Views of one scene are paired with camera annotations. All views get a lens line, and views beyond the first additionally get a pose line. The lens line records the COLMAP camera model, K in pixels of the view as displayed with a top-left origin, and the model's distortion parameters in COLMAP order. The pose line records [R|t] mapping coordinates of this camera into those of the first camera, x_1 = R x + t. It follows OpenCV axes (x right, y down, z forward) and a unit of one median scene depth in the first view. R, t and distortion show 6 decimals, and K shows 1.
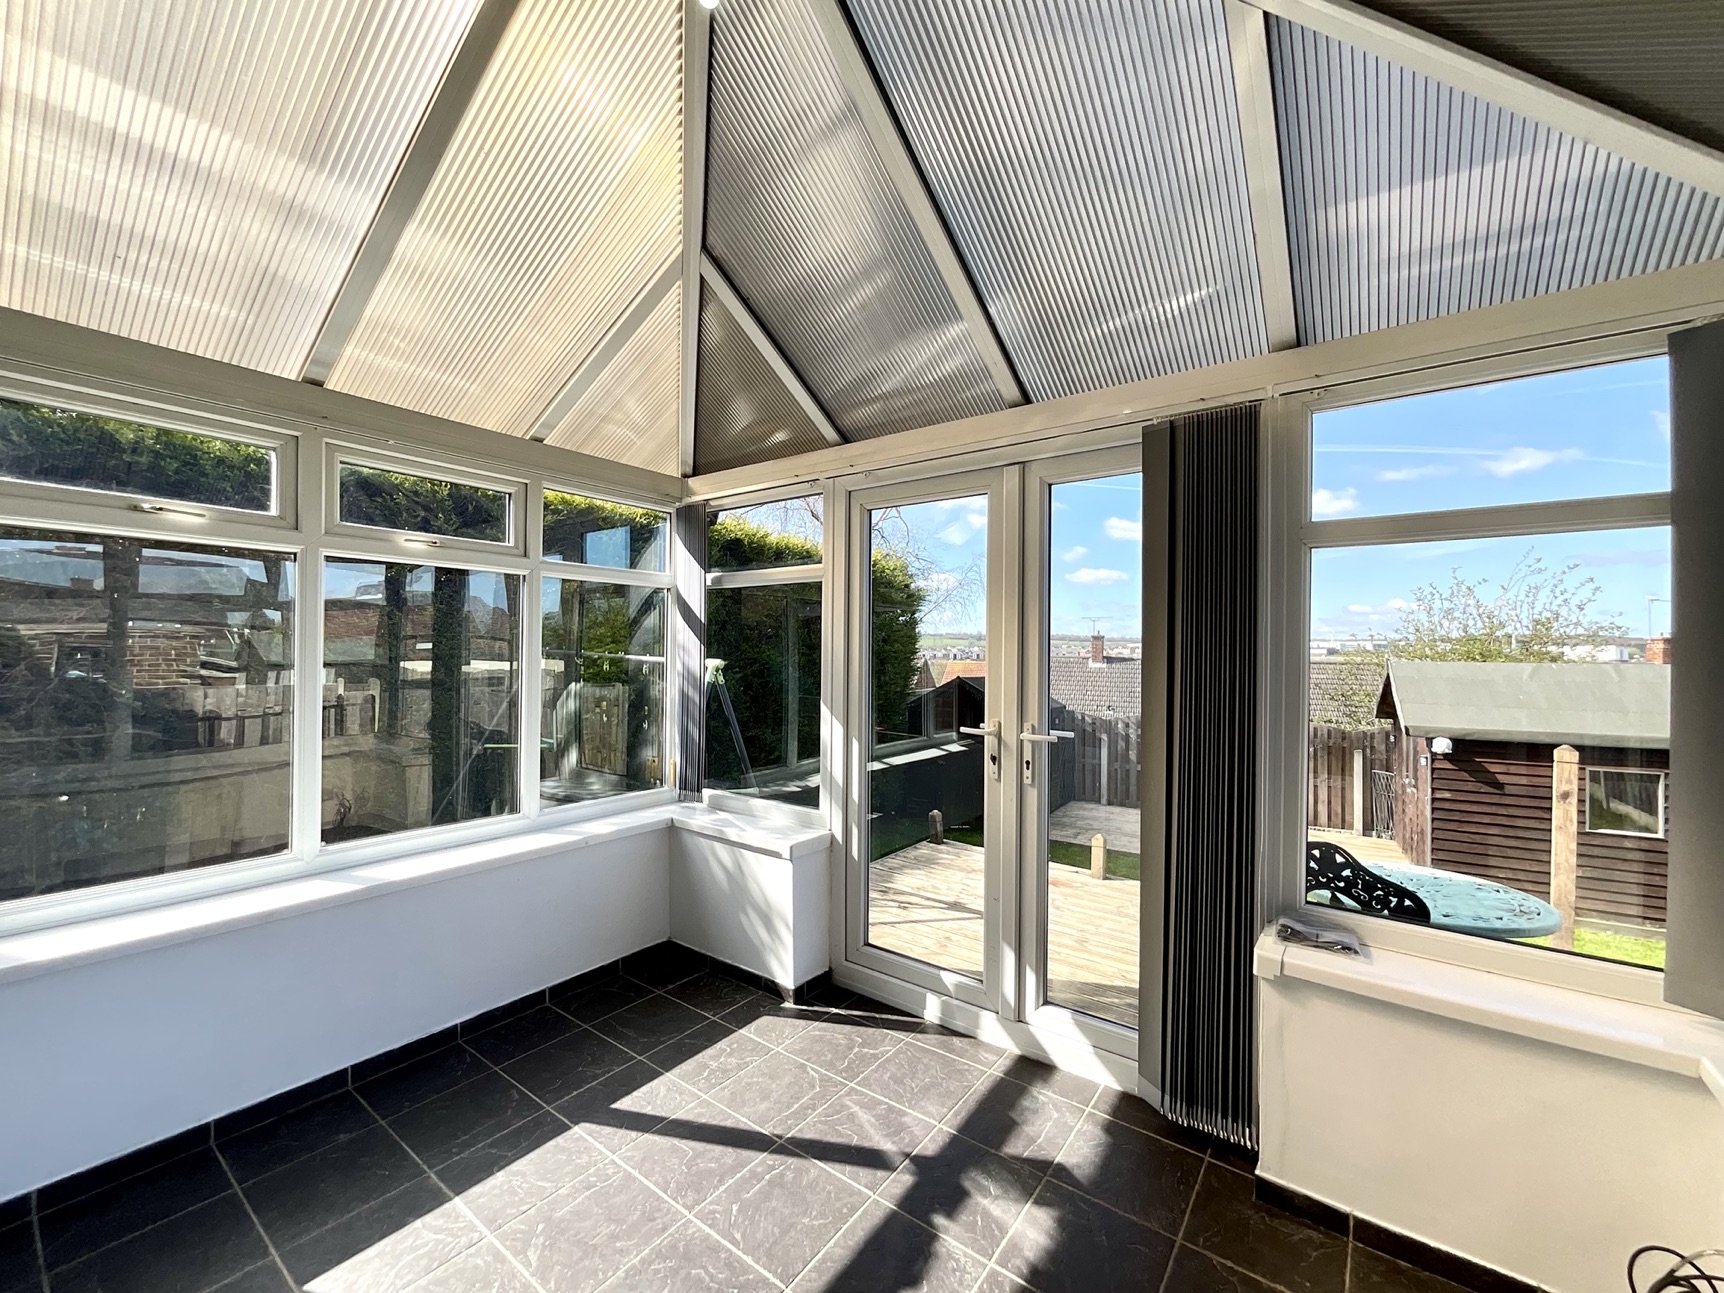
lens RADIAL K [[701.6, 0, 853.1], [0, 701.6, 654.6], [0, 0, 1]] dist [-0.016436, -0.000087]
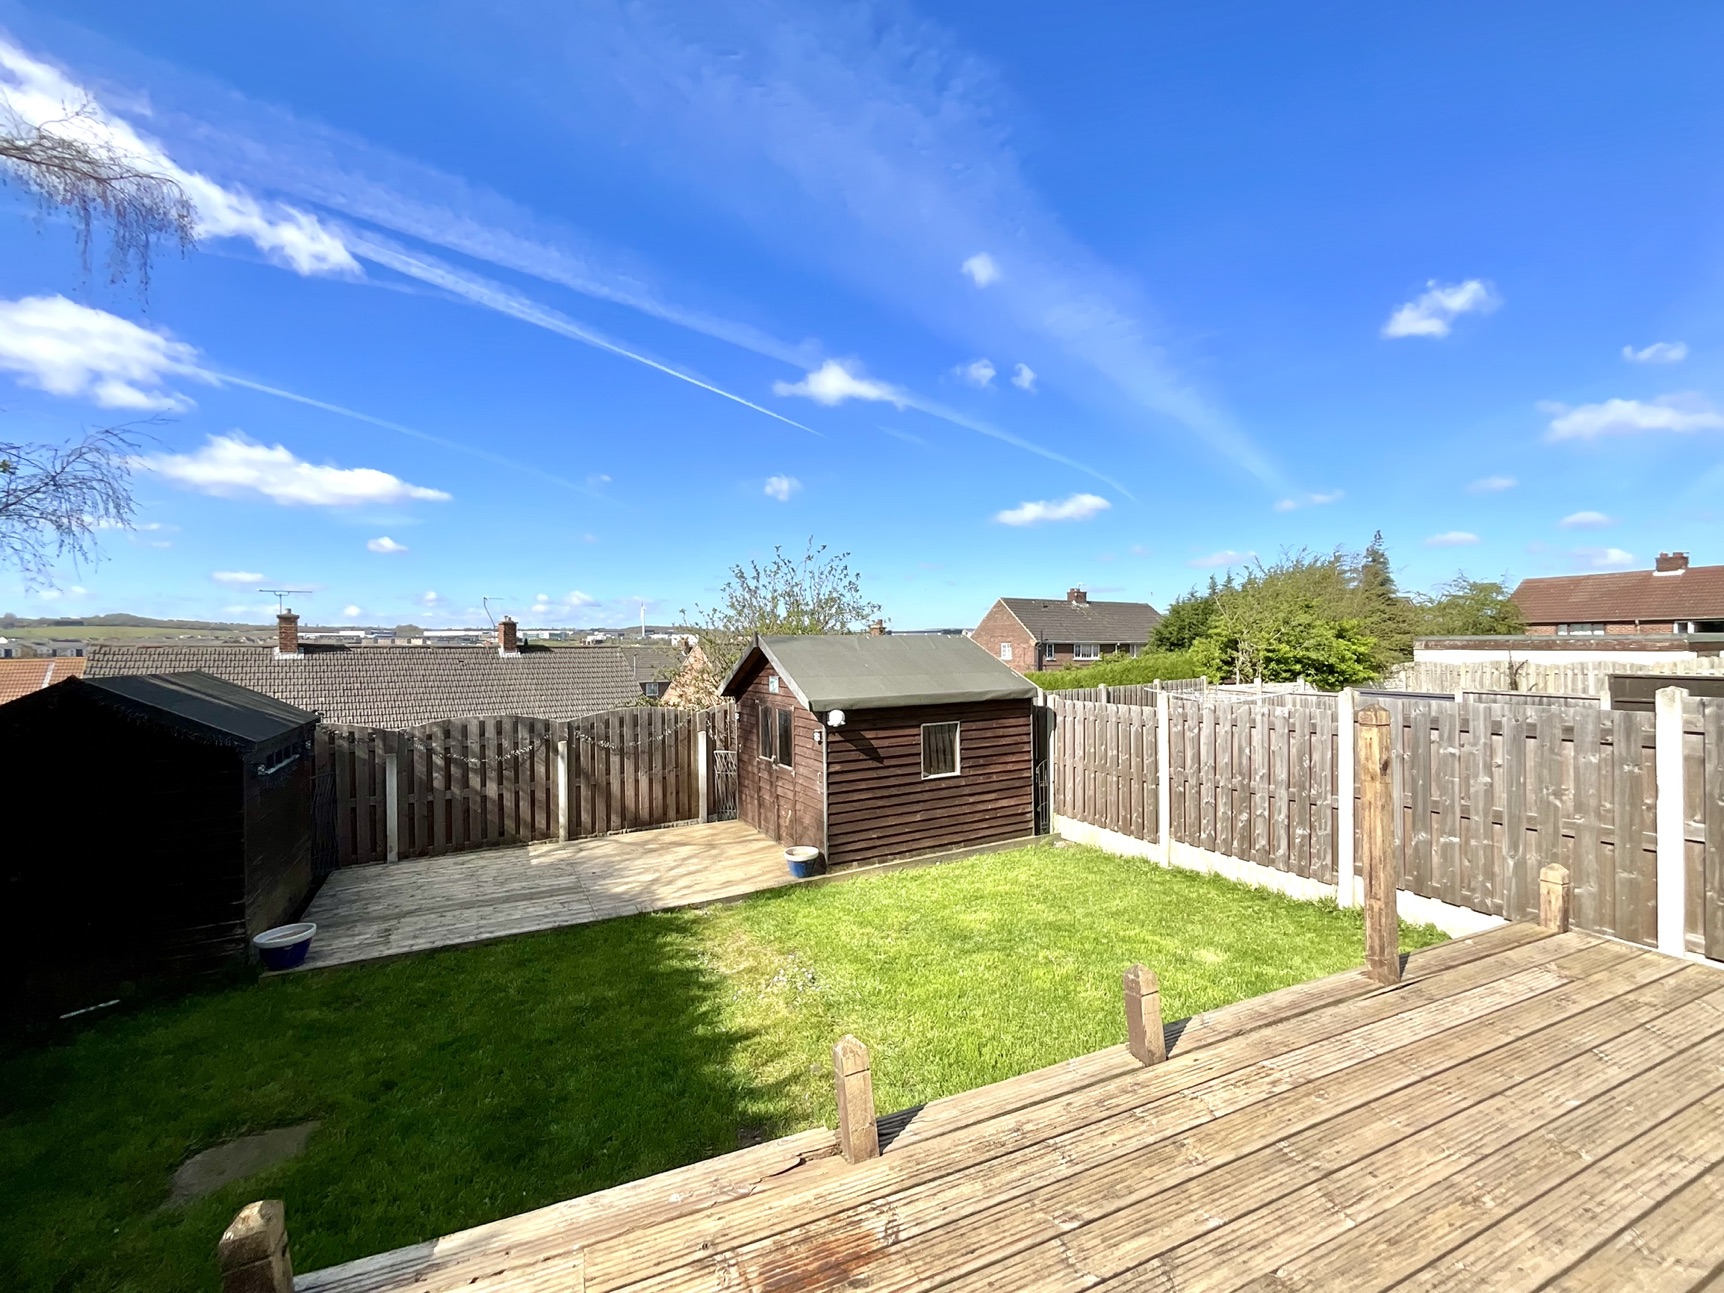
lens RADIAL K [[696.0, 0, 858.0], [0, 696.0, 648.7], [0, 0, 1]] dist [0.009807, 0.000255]
pose [[0.490296, -0.020065, 0.871325, 0.005418], [0.014046, 0.999787, 0.015120, 0.012950], [-0.871443, 0.004825, 0.490474, 0.344332]]
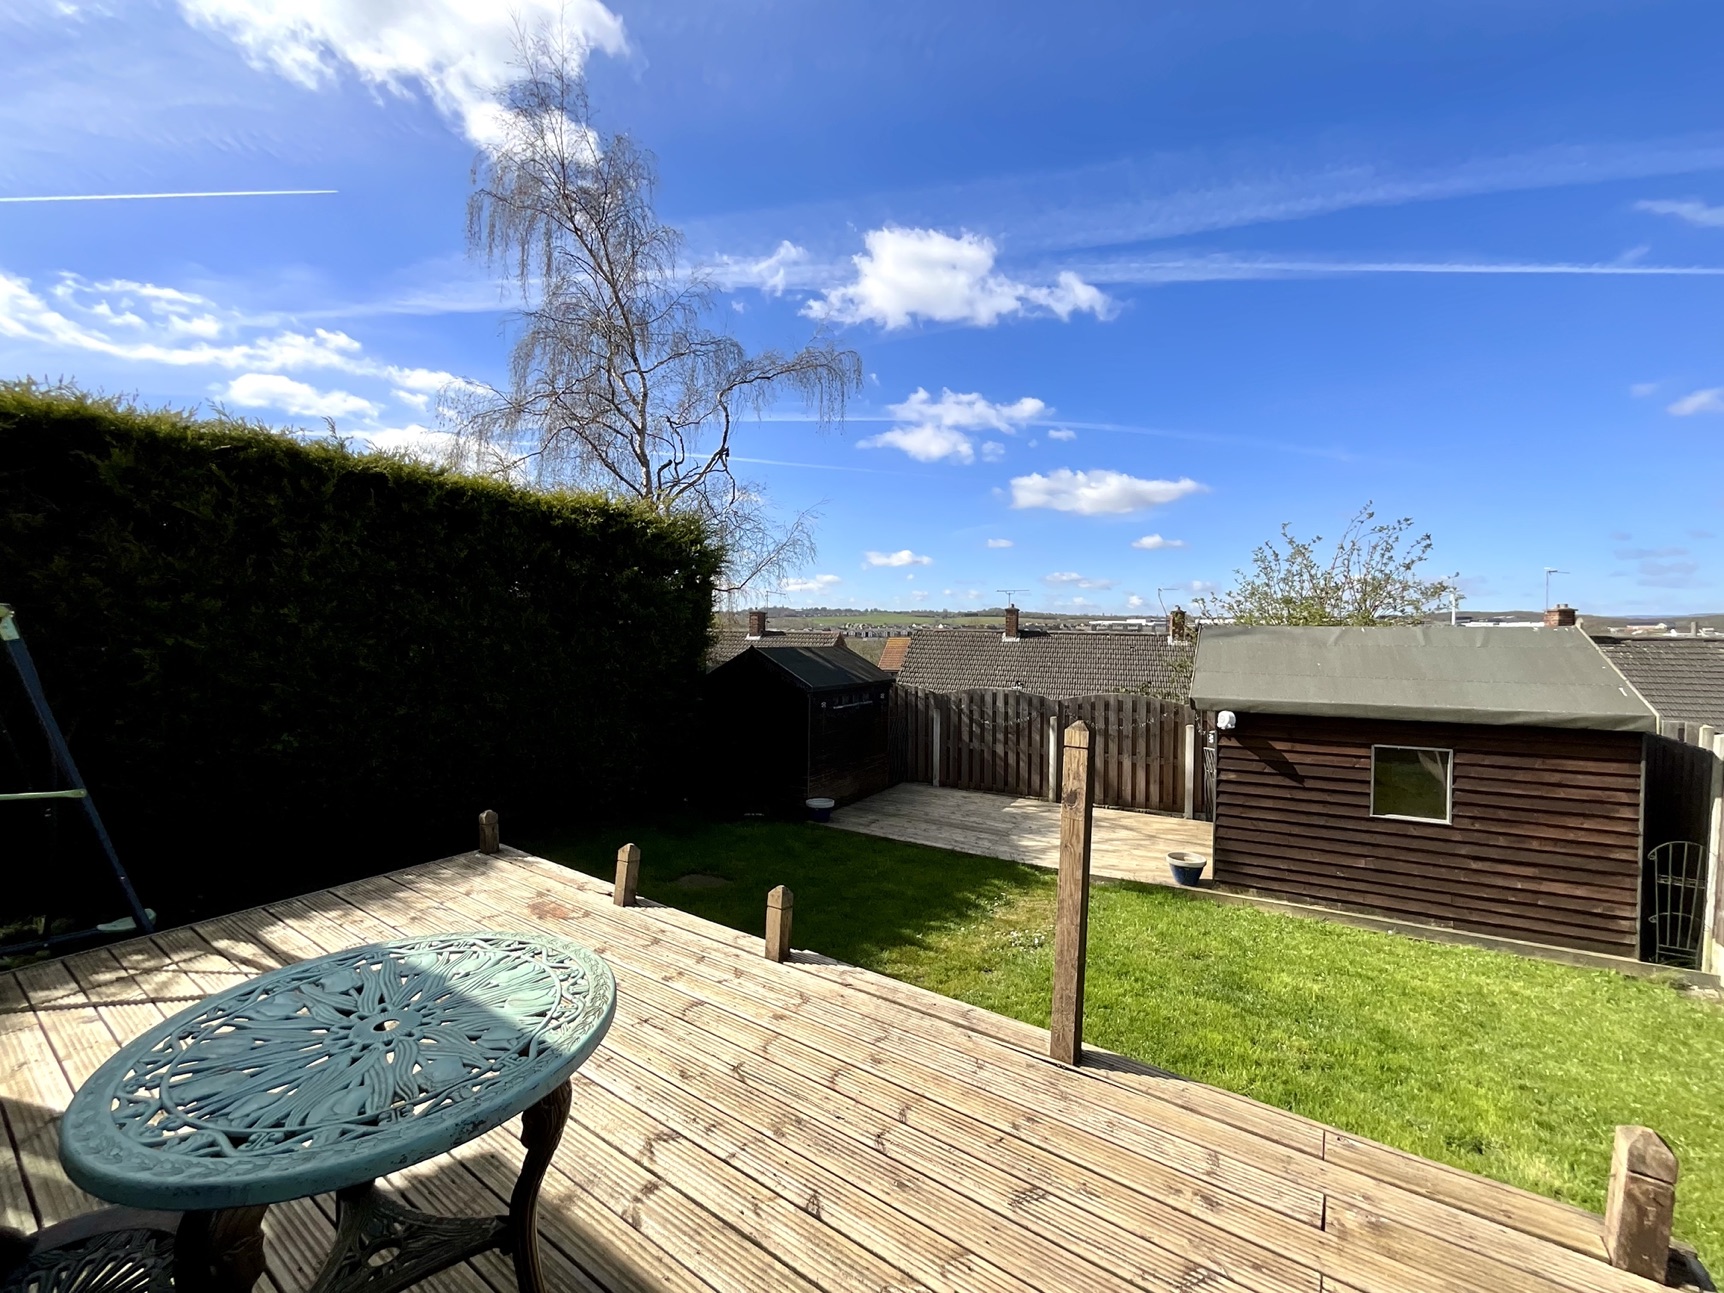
lens RADIAL K [[699.7, 0, 862.0], [0, 699.7, 646.5], [0, 0, 1]] dist [-0.003259, 0.000103]
pose [[0.998249, -0.003874, 0.059022, 0.240183], [0.002675, 0.999789, 0.020388, 0.013678], [-0.059089, -0.020195, 0.998048, 0.106175]]
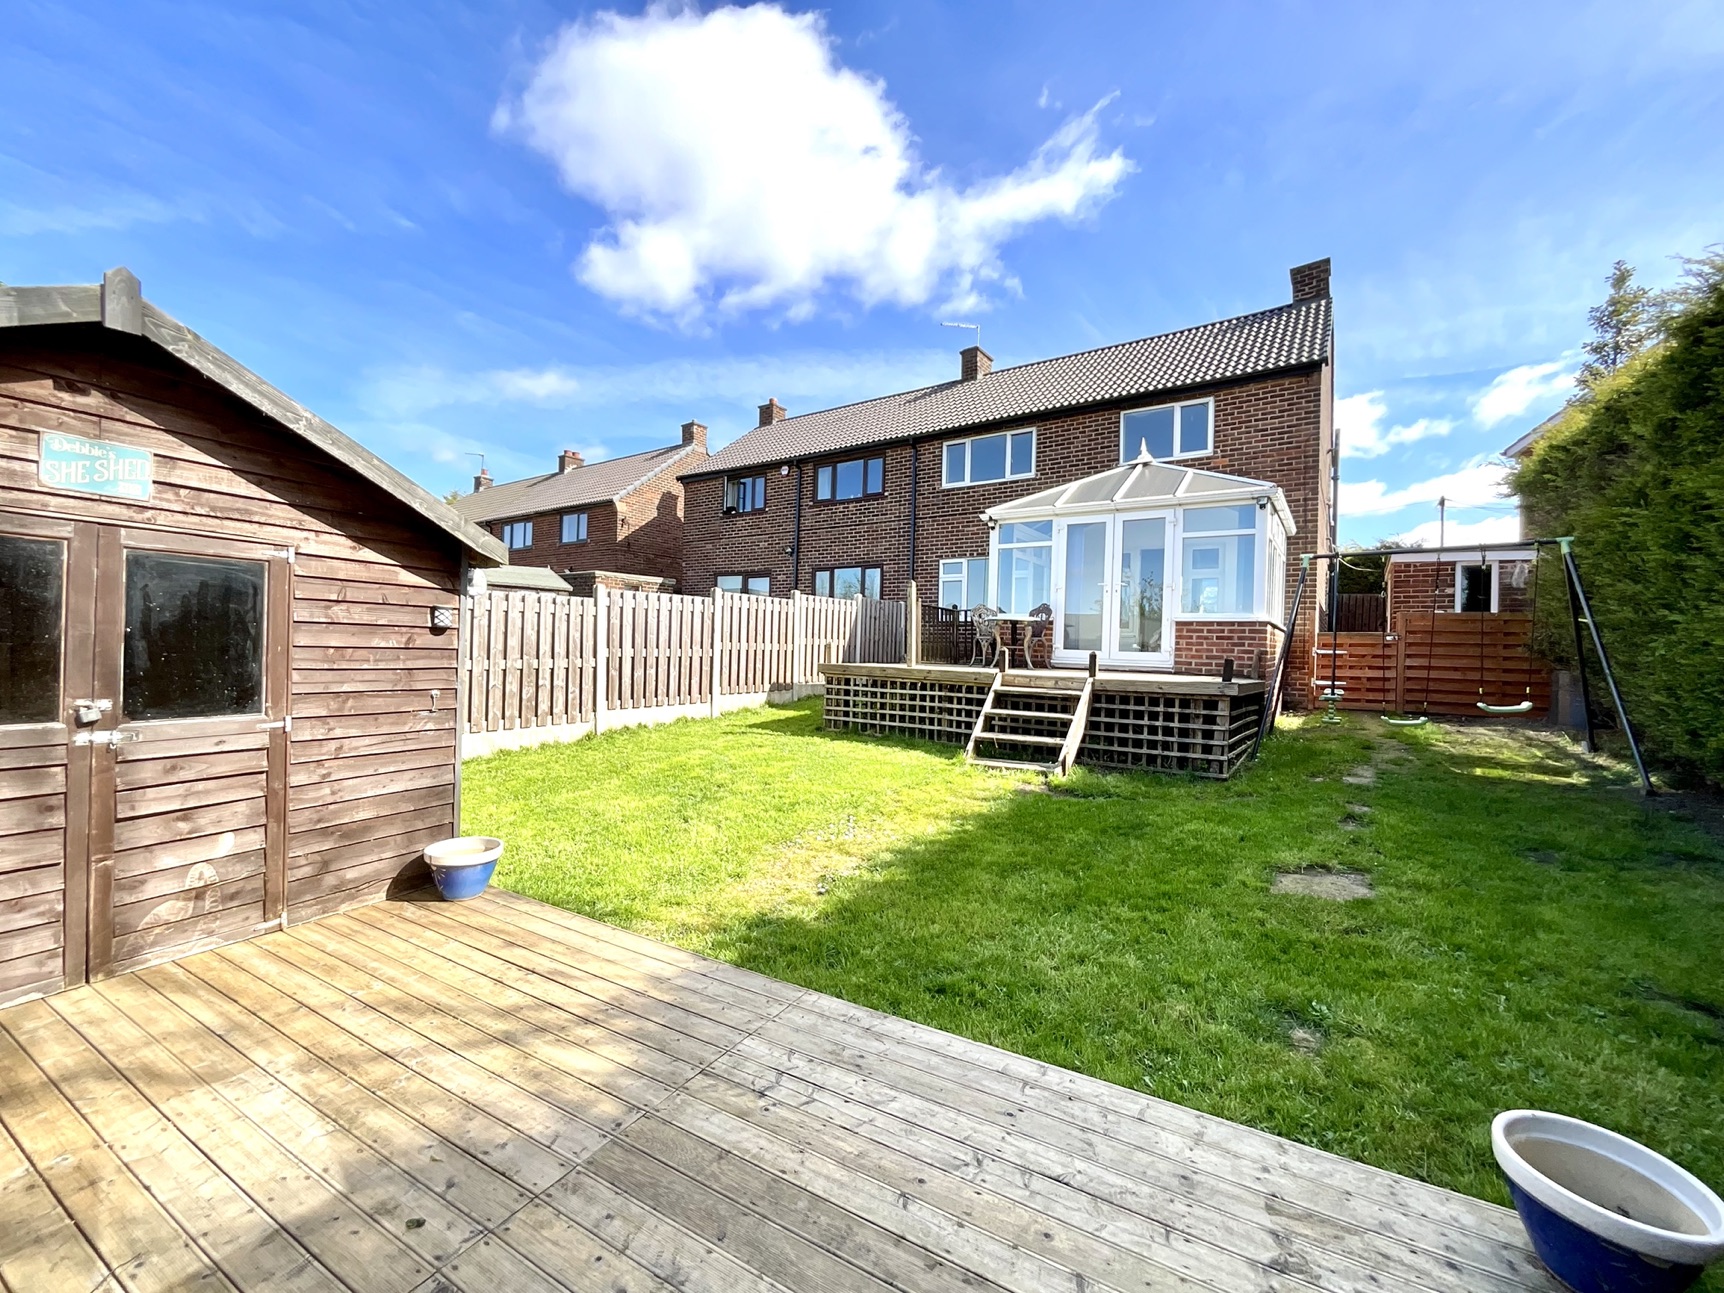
lens RADIAL K [[699.7, 0, 862.0], [0, 699.7, 646.5], [0, 0, 1]] dist [-0.003259, 0.000103]
pose [[-0.998880, -0.035272, -0.031532, 0.402077], [-0.035405, 0.999366, 0.003659, 0.120013], [0.031383, 0.004771, -0.999496, 1.090451]]
